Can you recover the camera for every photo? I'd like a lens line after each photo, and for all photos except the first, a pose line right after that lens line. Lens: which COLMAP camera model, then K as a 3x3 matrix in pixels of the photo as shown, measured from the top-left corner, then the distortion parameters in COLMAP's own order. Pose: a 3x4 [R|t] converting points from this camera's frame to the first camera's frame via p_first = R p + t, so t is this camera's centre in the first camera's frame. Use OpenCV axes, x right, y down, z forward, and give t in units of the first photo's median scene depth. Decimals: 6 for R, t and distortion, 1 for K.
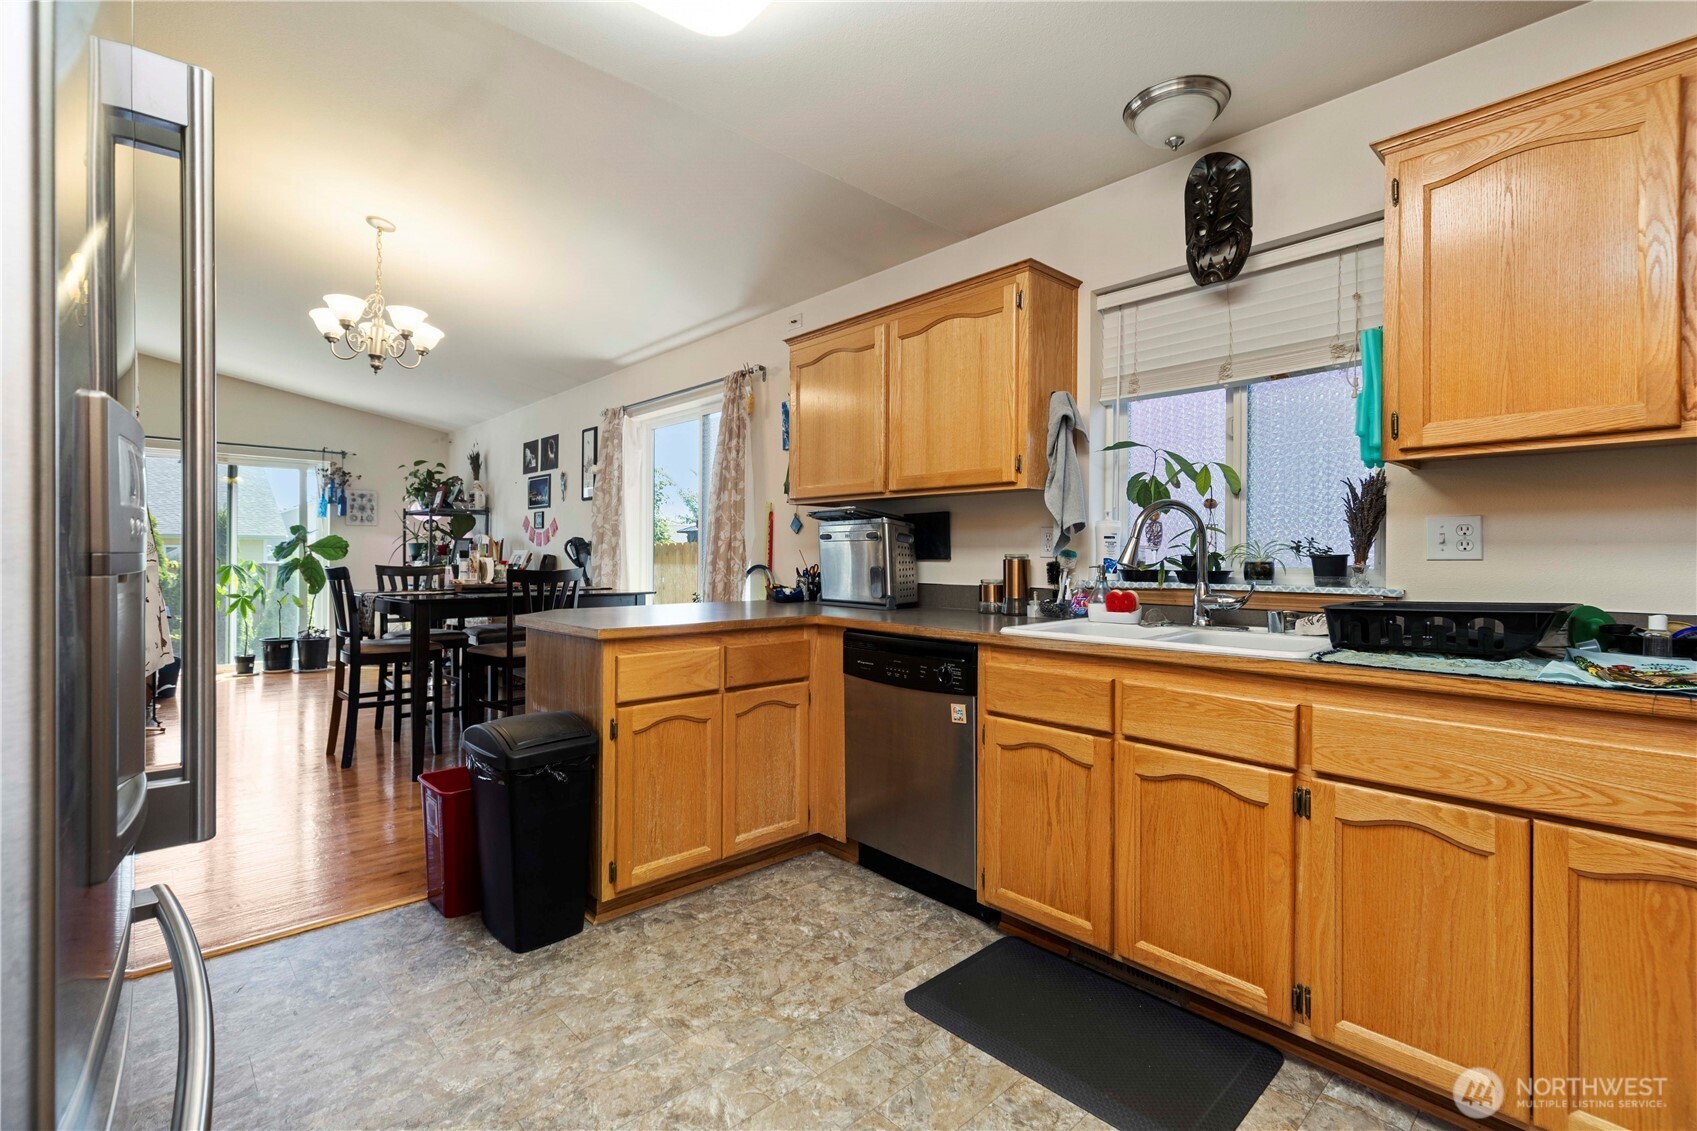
lens RADIAL K [[768.3, 0, 839.0], [0, 768.3, 552.6], [0, 0, 1]] dist [0.011935, -0.002985]
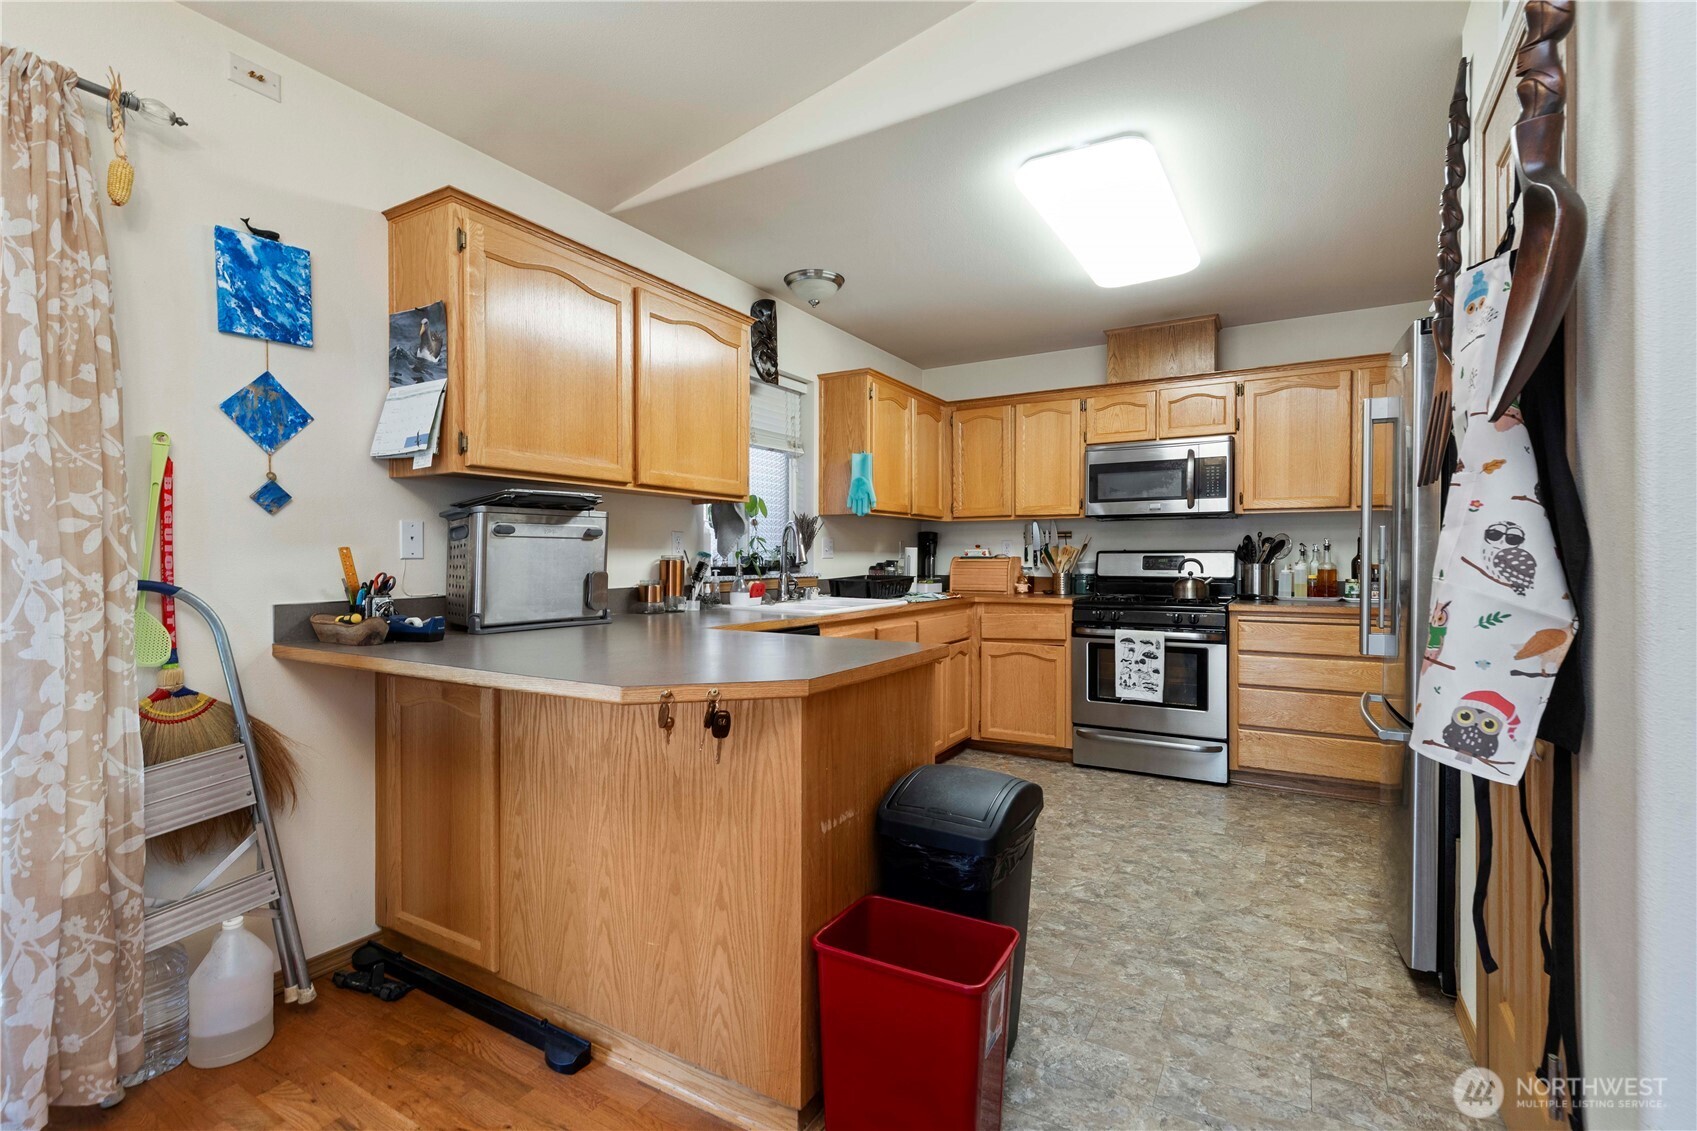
lens RADIAL K [[768.3, 0, 851.7], [0, 768.3, 562.6], [0, 0, 1]] dist [0.011935, -0.002985]
pose [[-0.294436, -0.012399, 0.955591, -0.666203], [-0.007295, 0.999916, 0.010727, -0.001420], [-0.955643, -0.003813, -0.294502, 0.814206]]
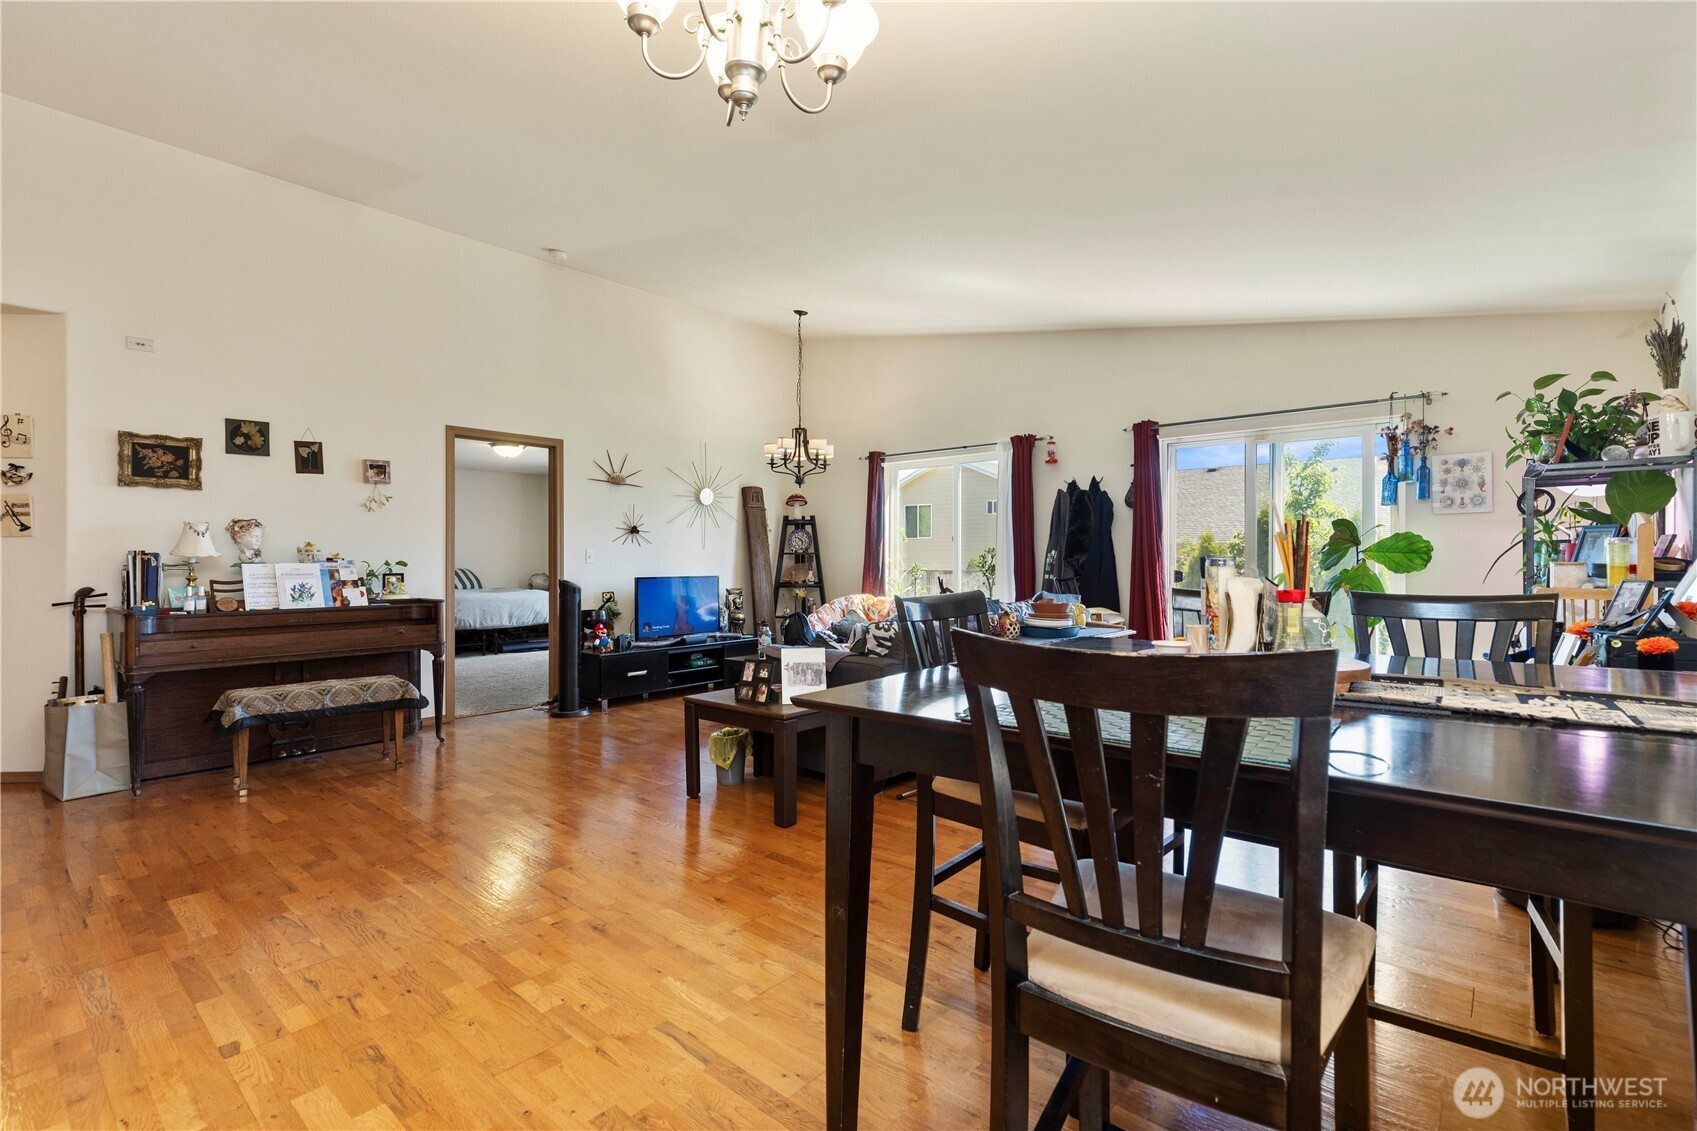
lens RADIAL K [[768.3, 0, 852.5], [0, 768.3, 564.5], [0, 0, 1]] dist [0.011935, -0.002985]
pose [[0.117886, -0.001571, -0.993026, -0.190732], [0.009000, 0.999959, -0.000514, -0.001346], [0.992986, -0.008877, 0.117896, 0.971323]]
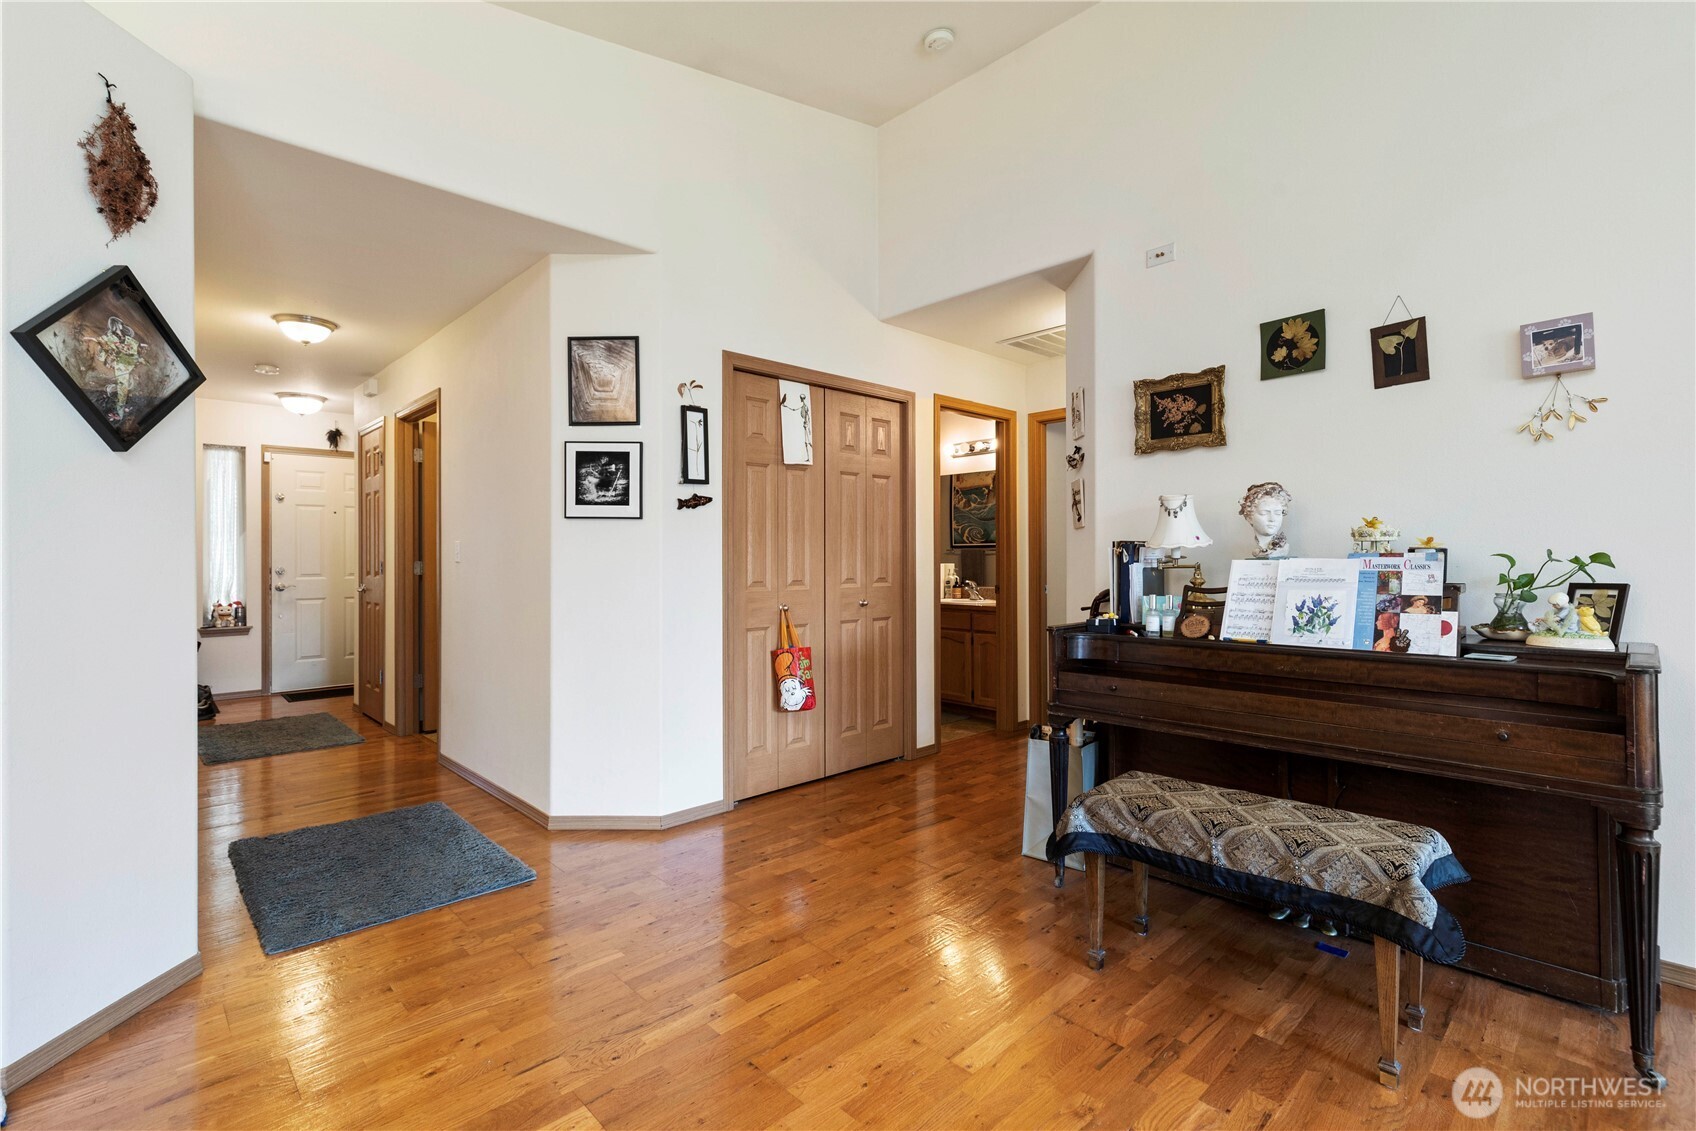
lens RADIAL K [[767.9, 0, 845.1], [0, 767.9, 554.7], [0, 0, 1]] dist [0.011935, -0.002985]
pose [[-0.999715, -0.004958, -0.023373, -1.069970], [-0.004601, 0.999872, -0.015293, -0.003789], [0.023446, -0.015181, -0.999610, 0.873761]]
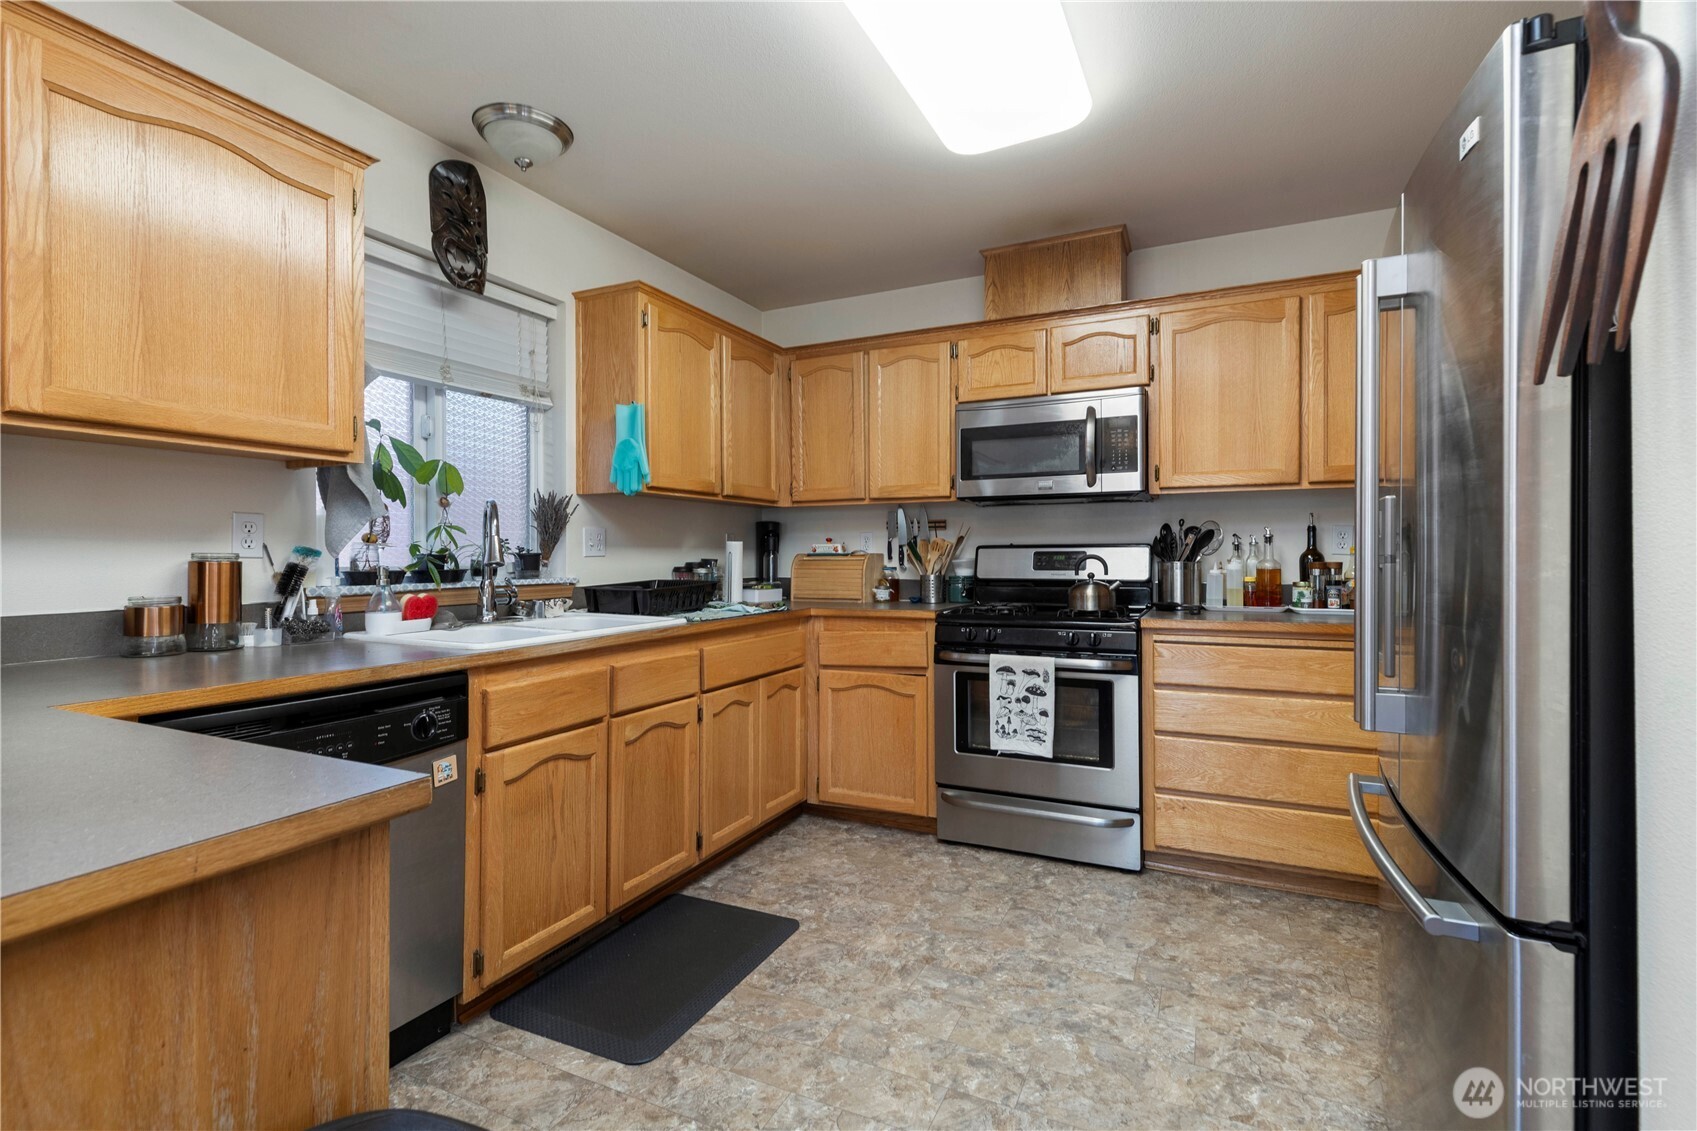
lens RADIAL K [[768.3, 0, 858.3], [0, 768.3, 554.3], [0, 0, 1]] dist [0.011935, -0.002985]
pose [[-0.378508, -0.003316, 0.925592, -0.417673], [-0.003762, 0.999991, 0.002043, -0.000319], [-0.925590, -0.002709, -0.378517, 0.565592]]
